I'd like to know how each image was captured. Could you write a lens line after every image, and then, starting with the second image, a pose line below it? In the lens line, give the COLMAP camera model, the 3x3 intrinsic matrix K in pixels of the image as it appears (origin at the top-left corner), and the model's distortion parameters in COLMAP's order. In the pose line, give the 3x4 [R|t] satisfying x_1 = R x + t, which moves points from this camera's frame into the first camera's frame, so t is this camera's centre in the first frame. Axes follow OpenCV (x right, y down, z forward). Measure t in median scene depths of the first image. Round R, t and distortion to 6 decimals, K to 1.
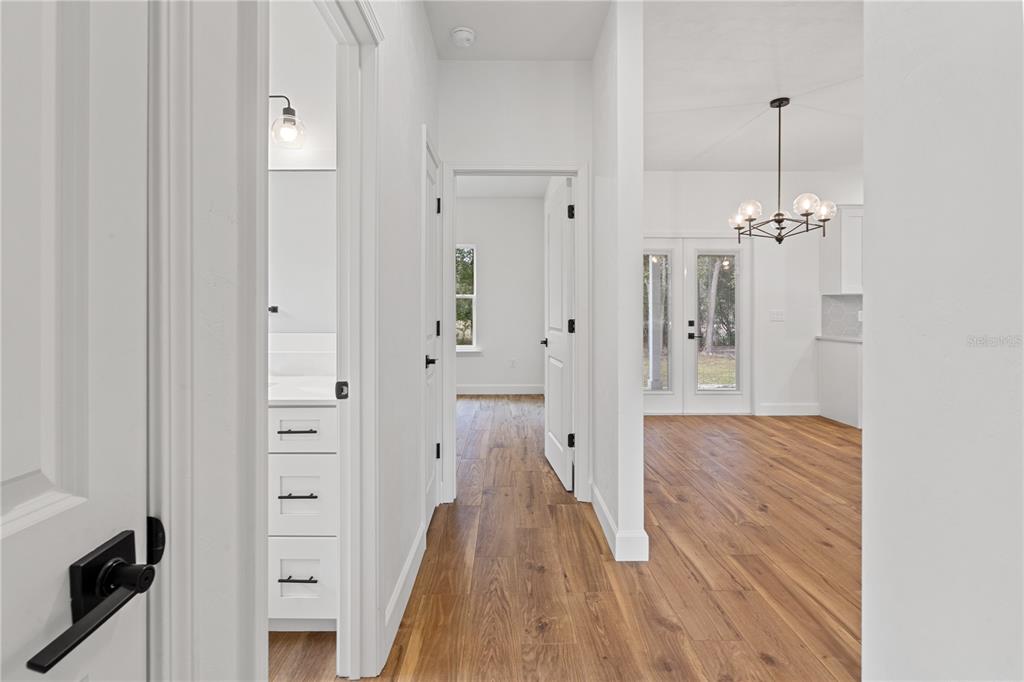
lens RADIAL K [[472.3, 0, 509.1], [0, 472.3, 321.3], [0, 0, 1]] dist [-0.029716, -0.000164]
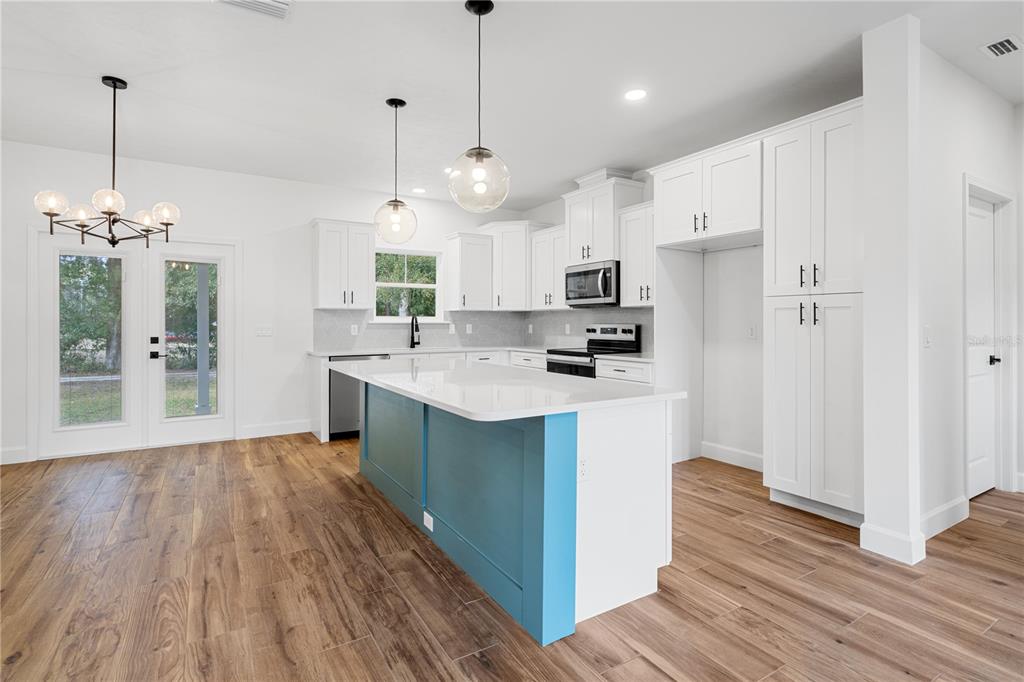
lens RADIAL K [[498.9, 0, 512.0], [0, 498.9, 341.0], [0, 0, 1]] dist [0.000848, 0.000192]
pose [[0.855433, -0.014979, 0.517696, 0.486520], [0.010180, 0.999875, 0.012110, 0.001350], [-0.517813, -0.005090, 0.855479, -0.106718]]
